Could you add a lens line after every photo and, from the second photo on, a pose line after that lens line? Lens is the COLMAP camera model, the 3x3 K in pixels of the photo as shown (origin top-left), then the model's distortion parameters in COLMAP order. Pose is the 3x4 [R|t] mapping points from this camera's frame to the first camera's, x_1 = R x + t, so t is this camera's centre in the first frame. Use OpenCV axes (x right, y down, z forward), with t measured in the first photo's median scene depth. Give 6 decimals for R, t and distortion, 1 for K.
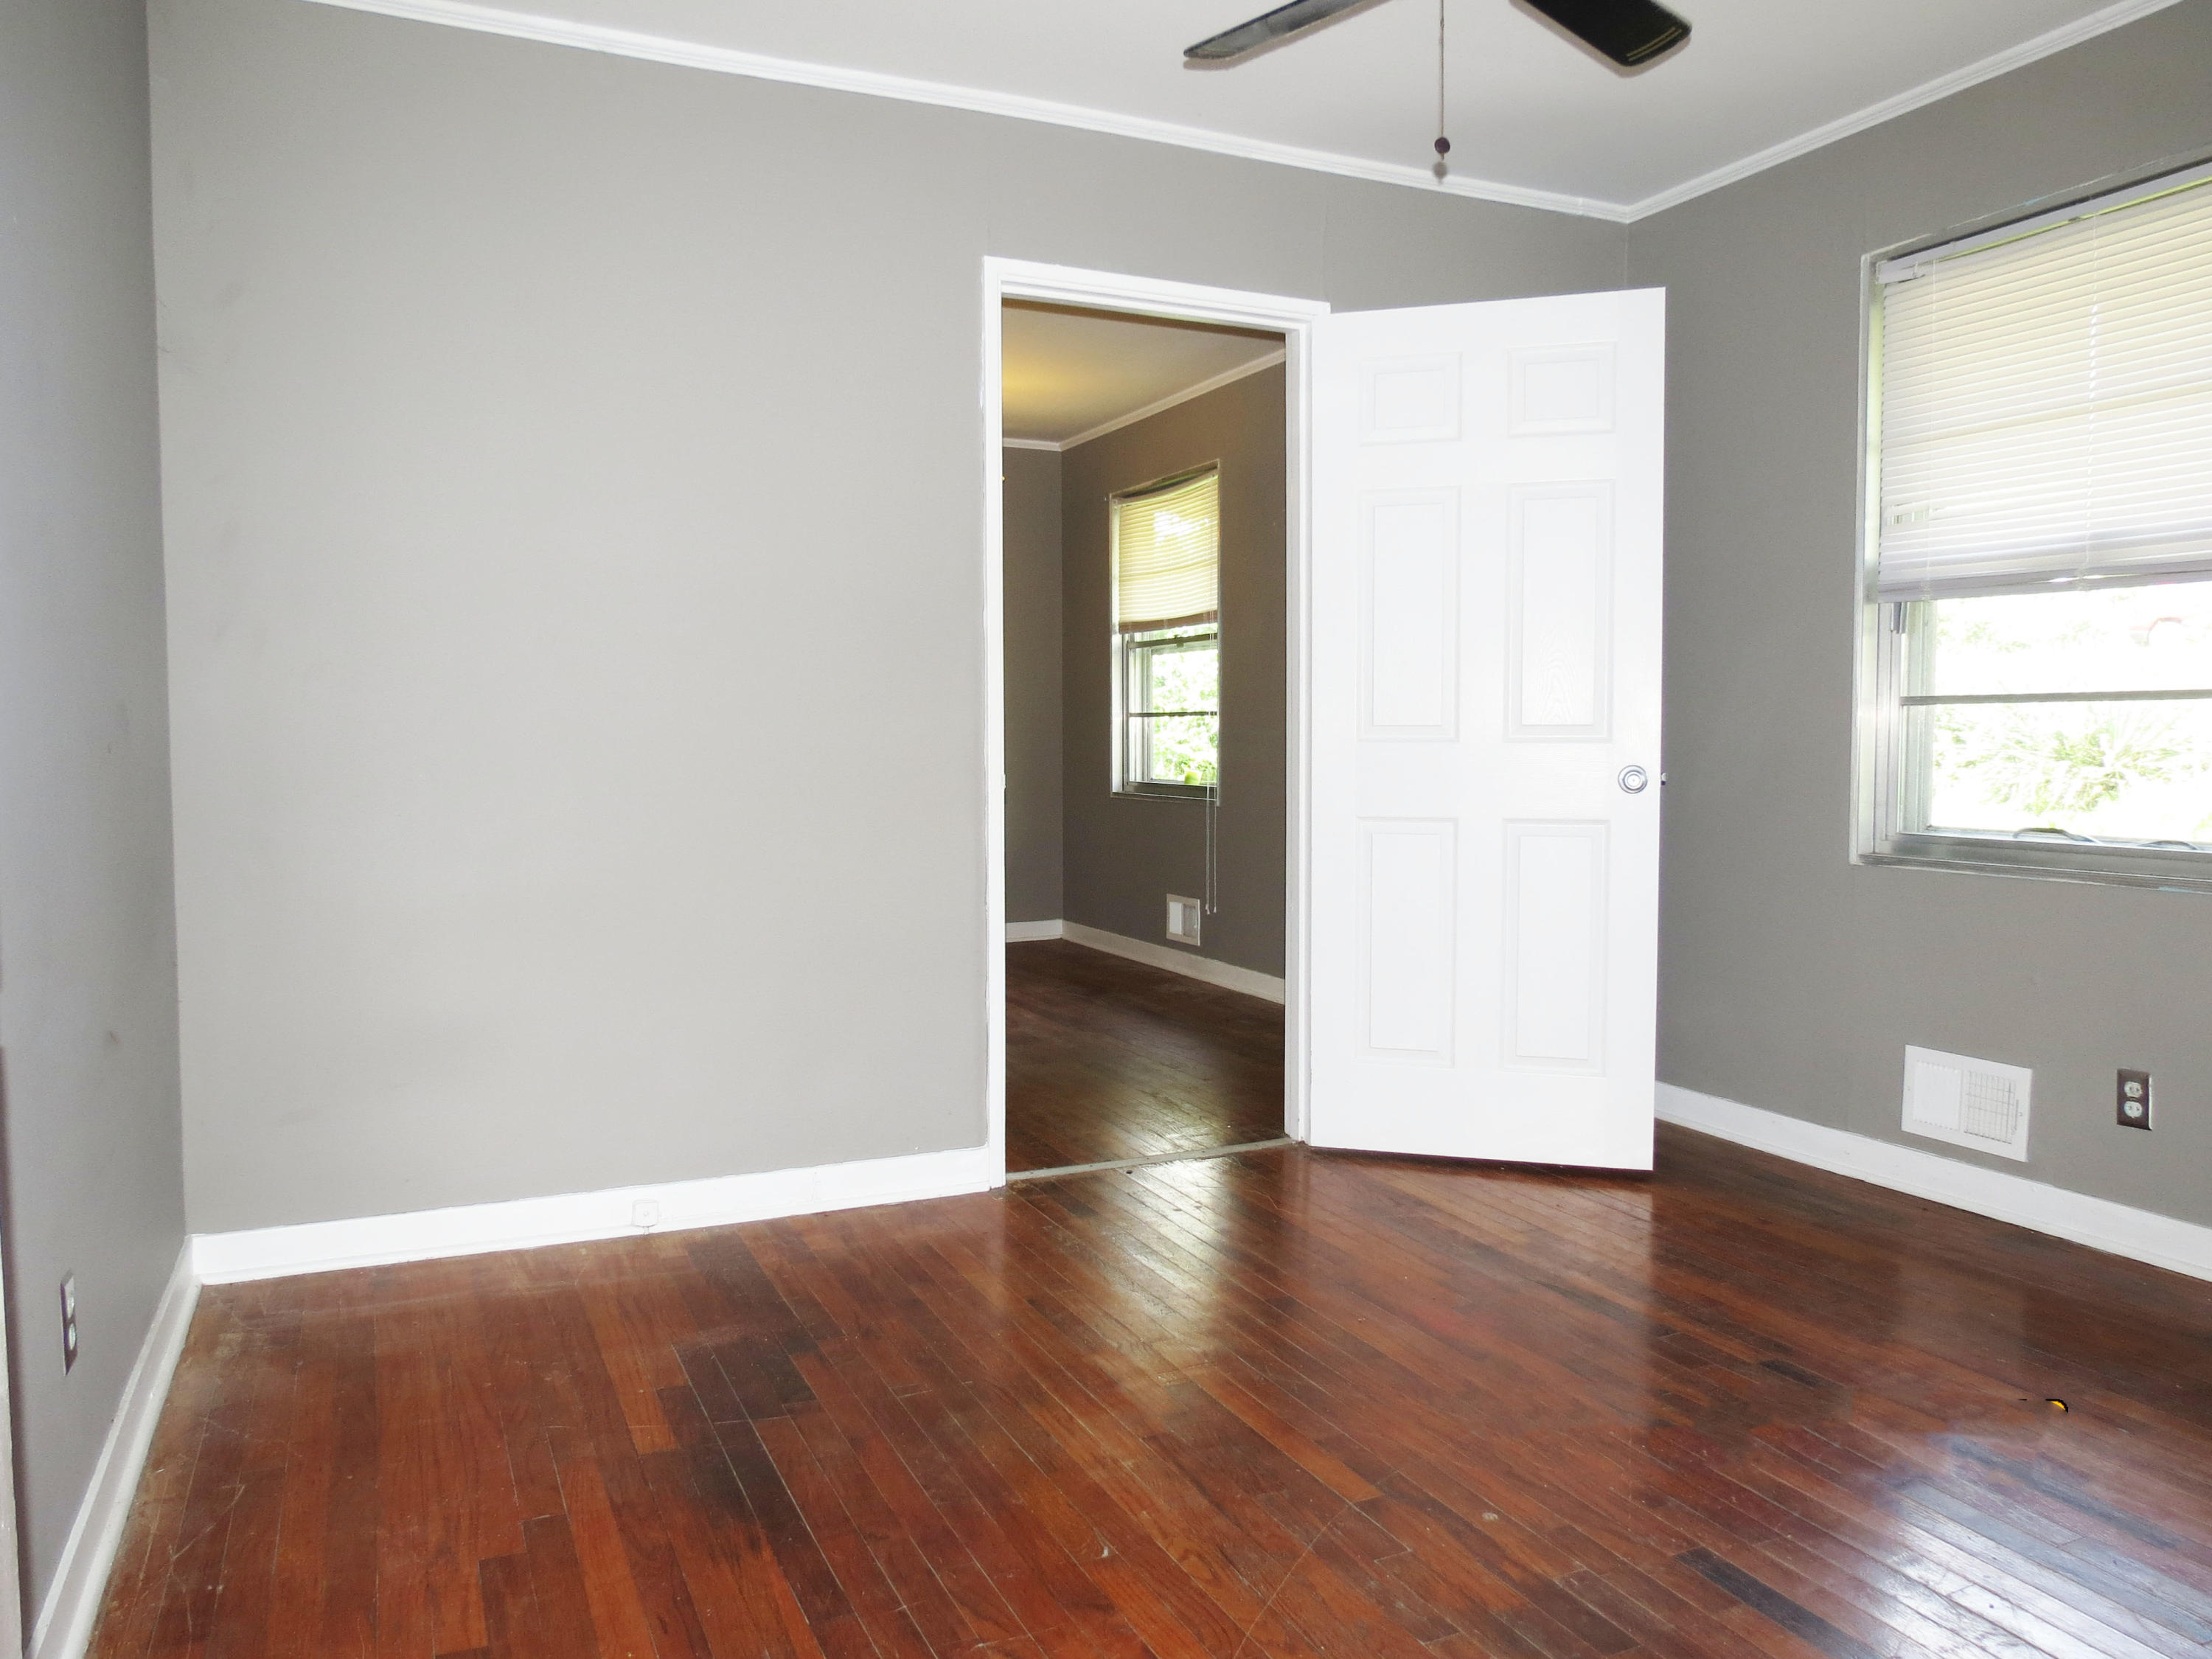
lens RADIAL K [[1562.1, 0, 1103.1], [0, 1562.1, 819.7], [0, 0, 1]] dist [-0.058070, 0.030311]
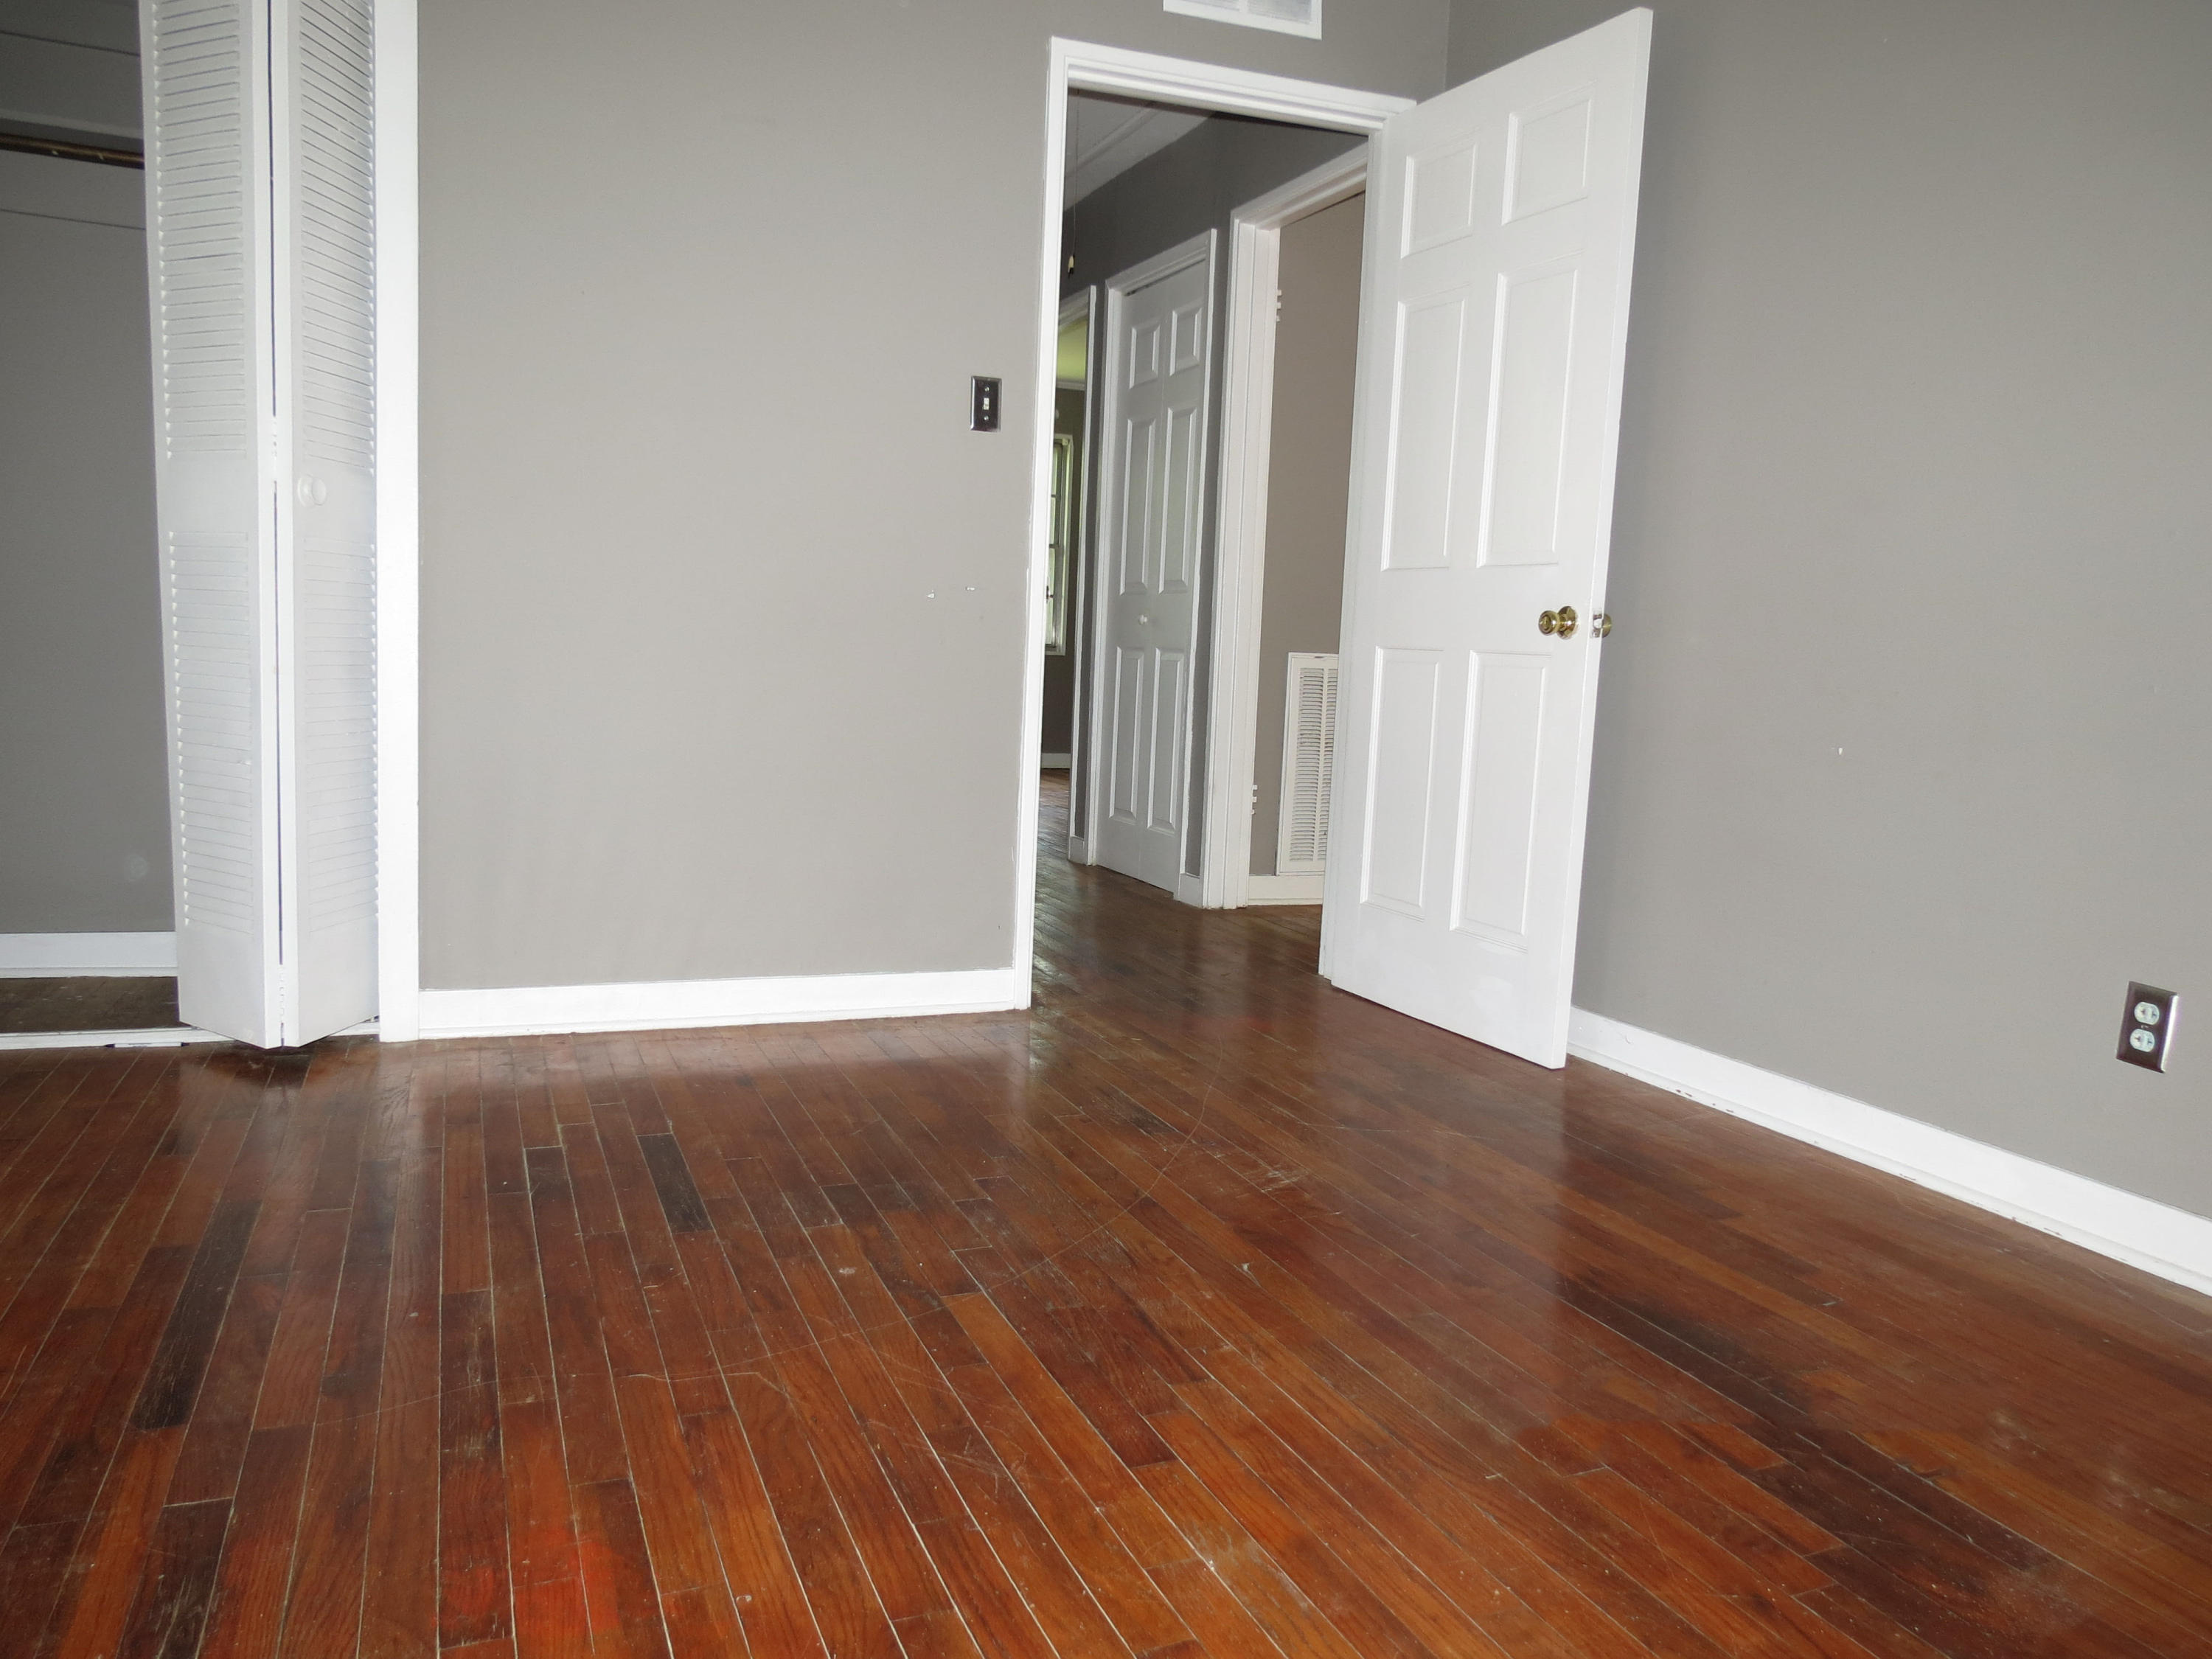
lens RADIAL K [[1562.1, 0, 1103.1], [0, 1562.1, 819.7], [0, 0, 1]] dist [-0.058070, 0.030311]
pose [[-0.998294, -0.045029, 0.037167, 0.068844], [-0.038750, 0.987133, 0.155133, 0.019425], [-0.043674, 0.153428, -0.987194, 1.902060]]
